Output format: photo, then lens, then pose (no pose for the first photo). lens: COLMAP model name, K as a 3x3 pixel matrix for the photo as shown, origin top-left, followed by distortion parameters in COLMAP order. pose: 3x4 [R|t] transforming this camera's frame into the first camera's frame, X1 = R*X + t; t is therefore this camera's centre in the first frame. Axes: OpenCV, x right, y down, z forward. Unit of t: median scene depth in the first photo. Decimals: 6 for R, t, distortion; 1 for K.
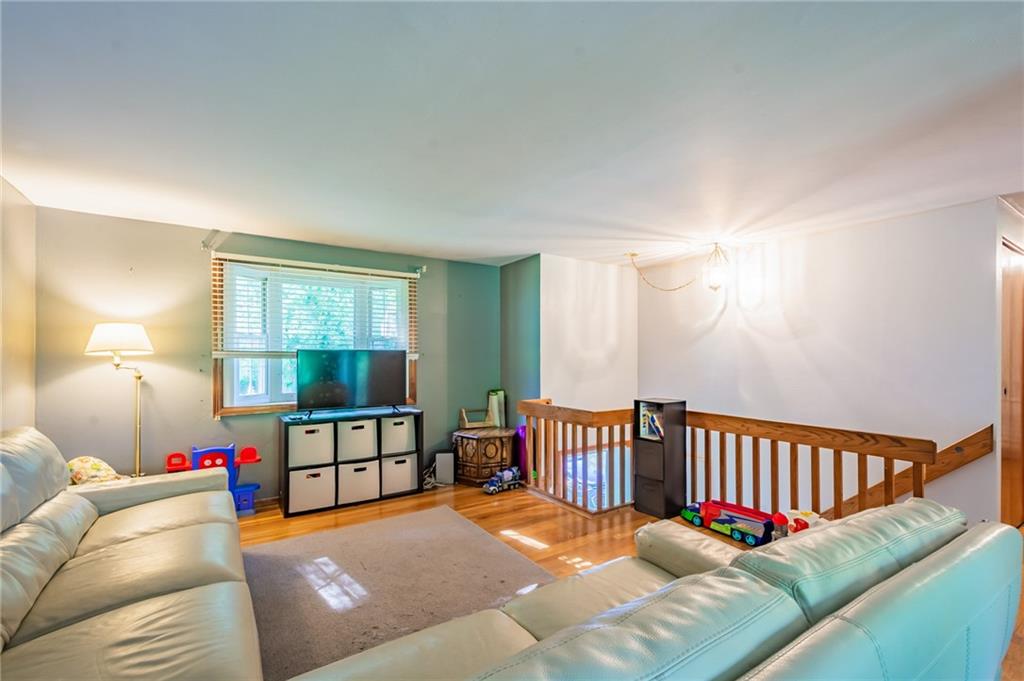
lens RADIAL K [[449.4, 0, 529.8], [0, 449.4, 352.6], [0, 0, 1]] dist [0.002745, 0.000574]
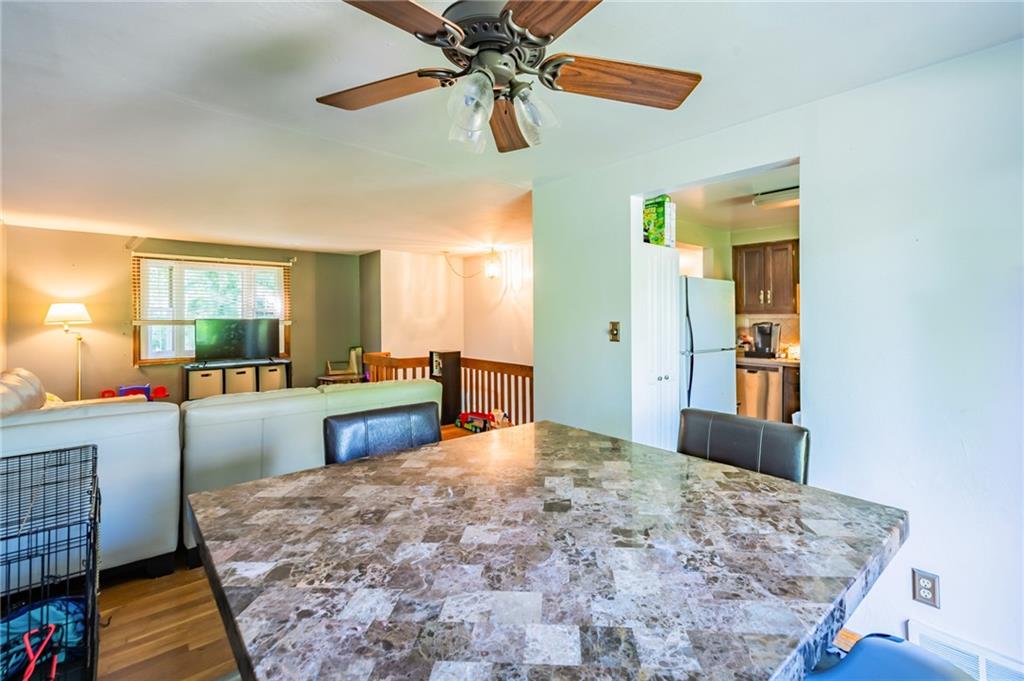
lens RADIAL K [[473.8, 0, 528.9], [0, 473.8, 314.6], [0, 0, 1]] dist [-0.000299, -0.000618]
pose [[0.993383, -0.002374, 0.114822, 0.374436], [0.002118, 0.999995, 0.002349, -0.022672], [-0.114827, -0.002091, 0.993383, -0.638715]]
